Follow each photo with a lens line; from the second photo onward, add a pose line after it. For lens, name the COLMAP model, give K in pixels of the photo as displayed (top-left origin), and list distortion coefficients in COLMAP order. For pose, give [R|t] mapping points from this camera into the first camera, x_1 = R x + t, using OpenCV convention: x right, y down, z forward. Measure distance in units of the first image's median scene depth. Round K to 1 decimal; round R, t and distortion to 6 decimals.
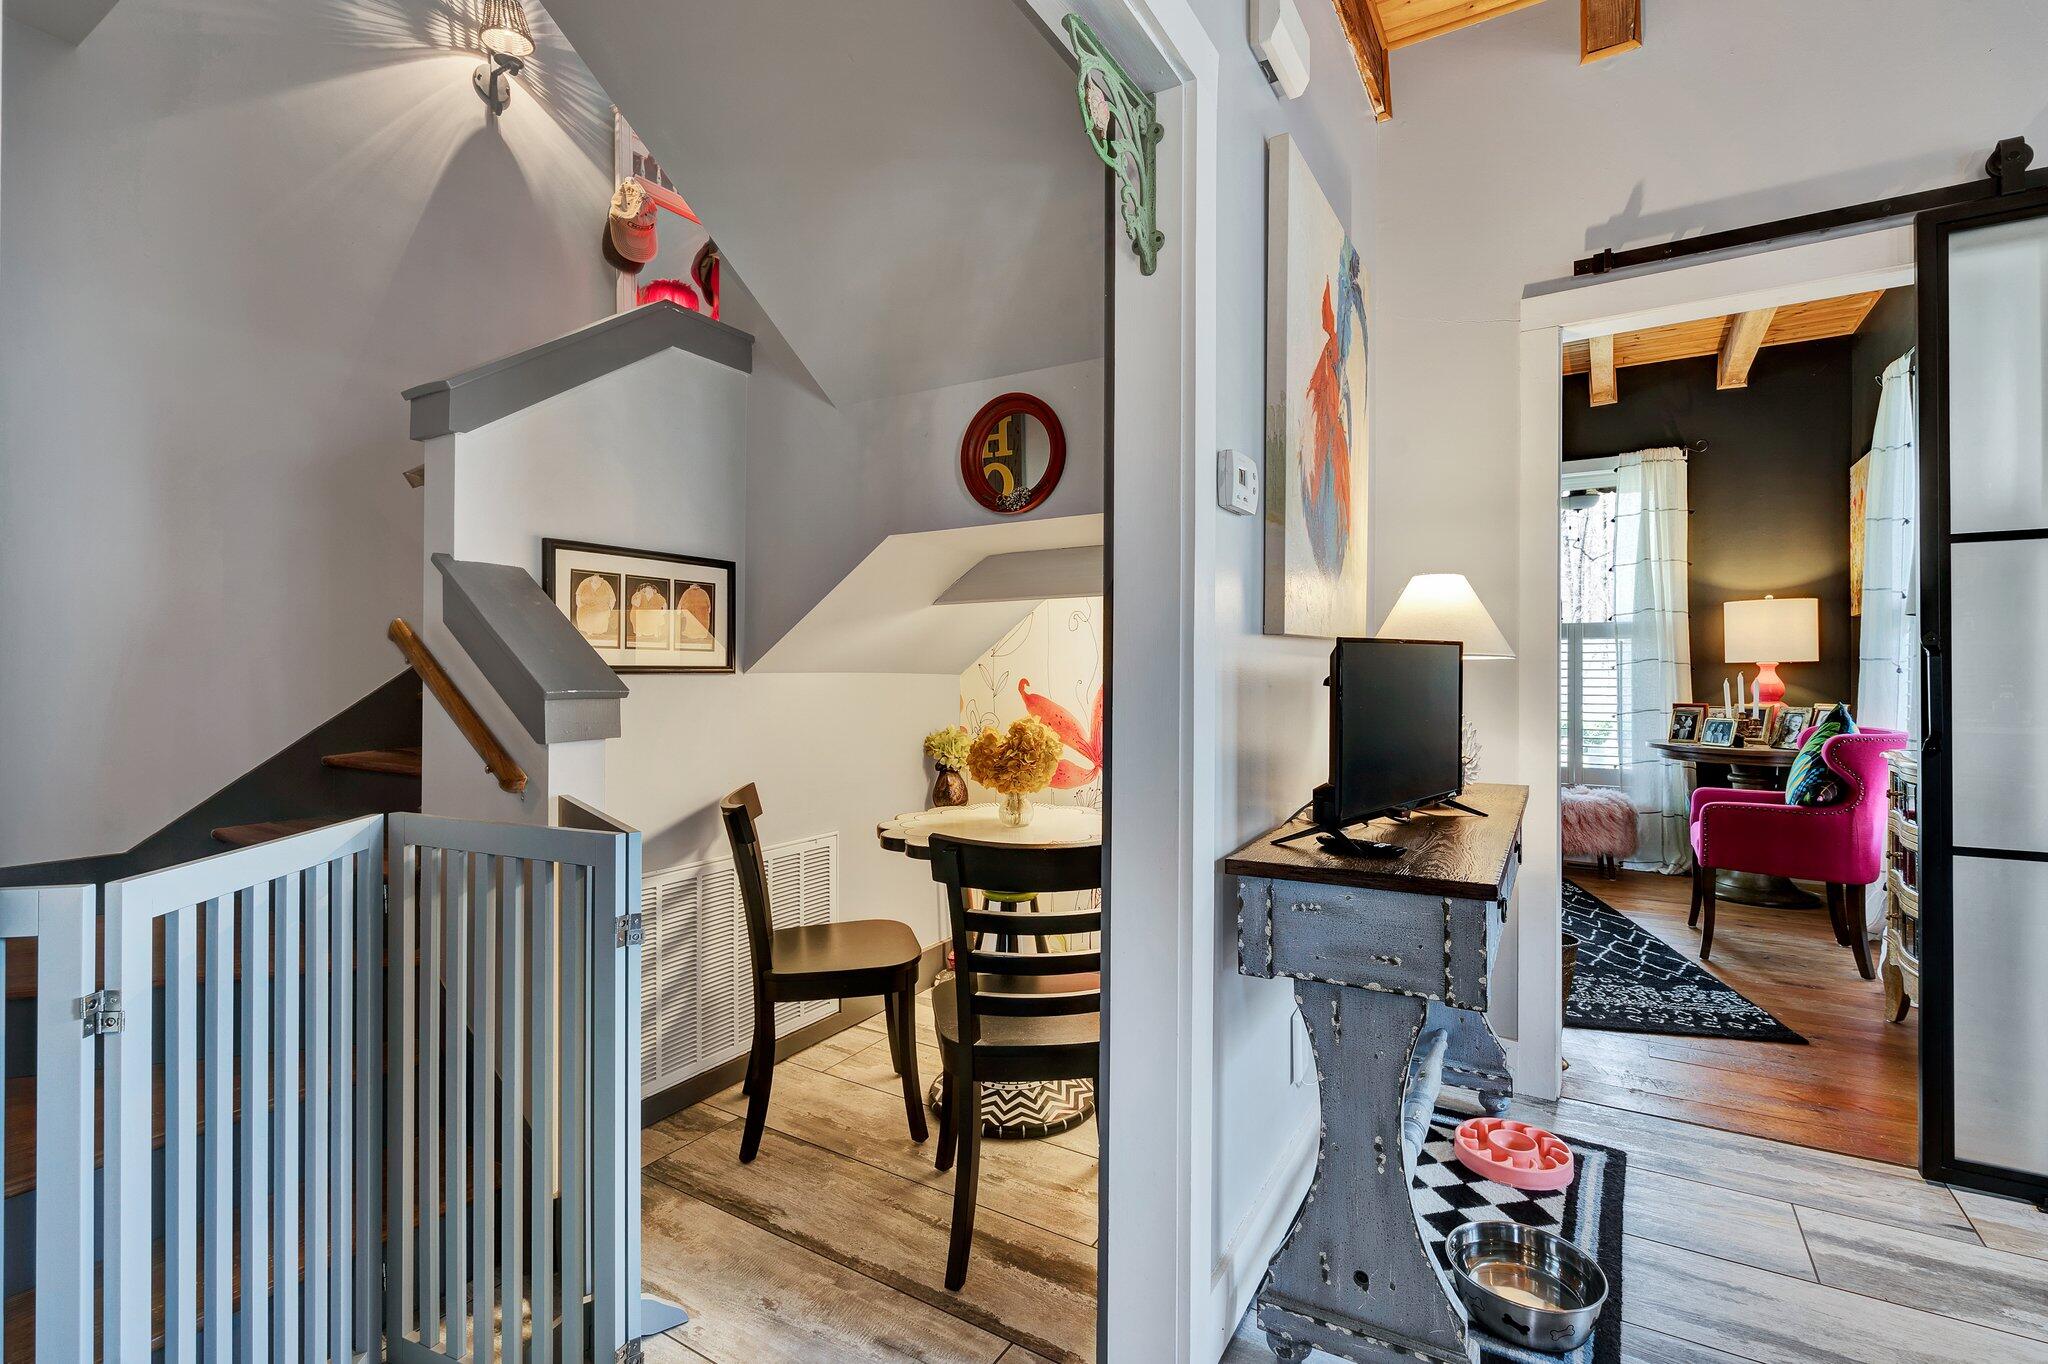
lens RADIAL K [[927.0, 0, 1018.5], [0, 927.0, 668.4], [0, 0, 1]] dist [-0.003764, 0.001573]
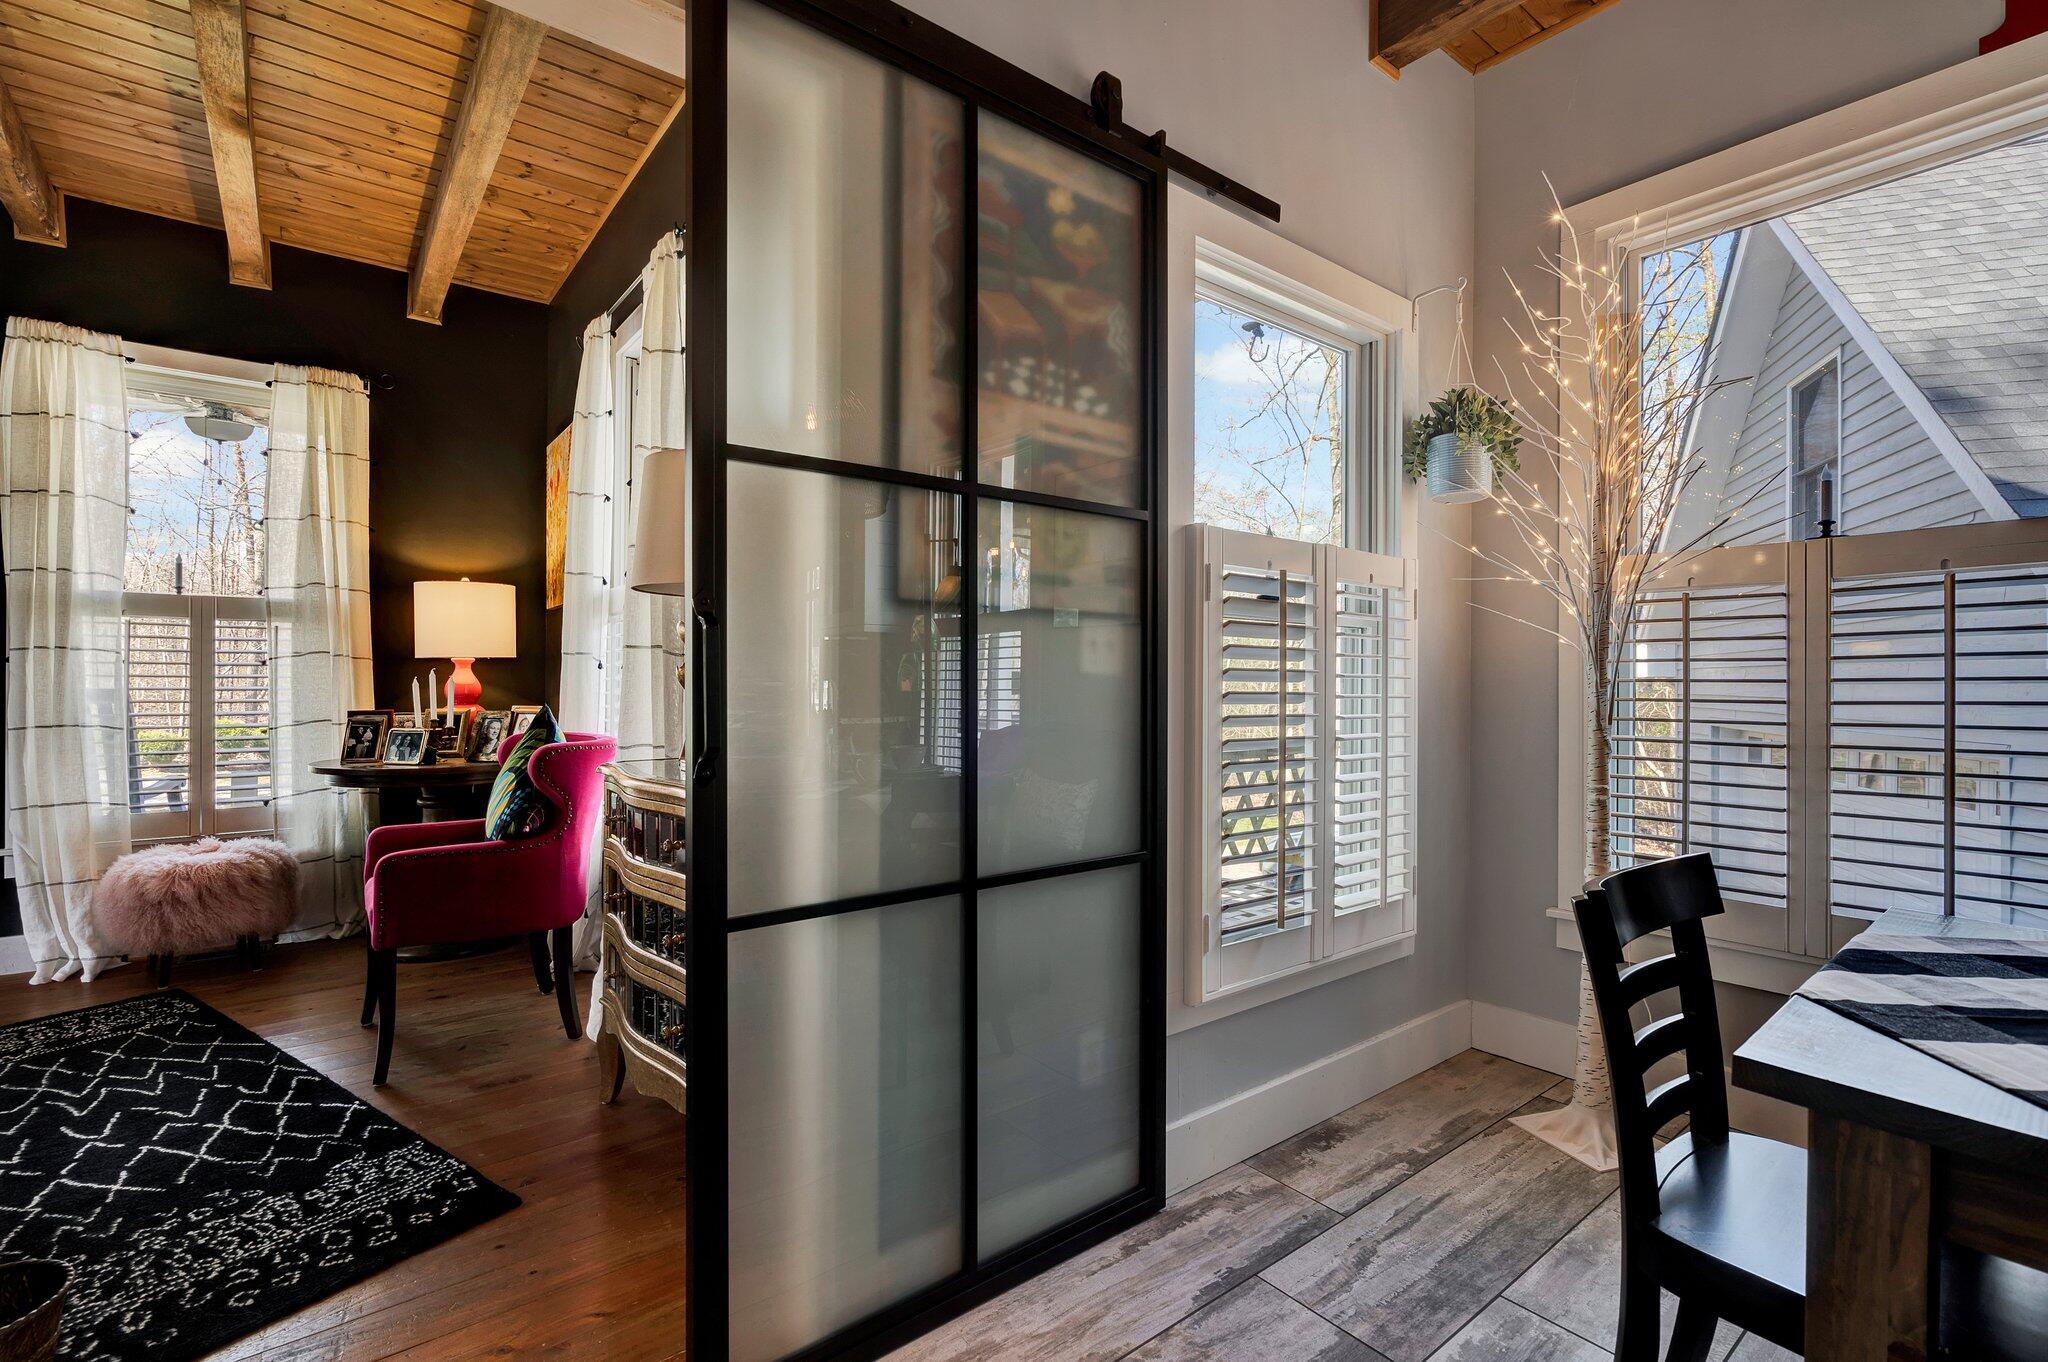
lens RADIAL K [[927.0, 0, 1029.1], [0, 927.0, 678.4], [0, 0, 1]] dist [-0.003764, 0.001573]
pose [[0.331819, 0.000125, 0.943343, 0.203846], [-0.005177, 0.999985, 0.001689, 0.008379], [-0.943329, -0.005444, 0.331815, 0.257309]]
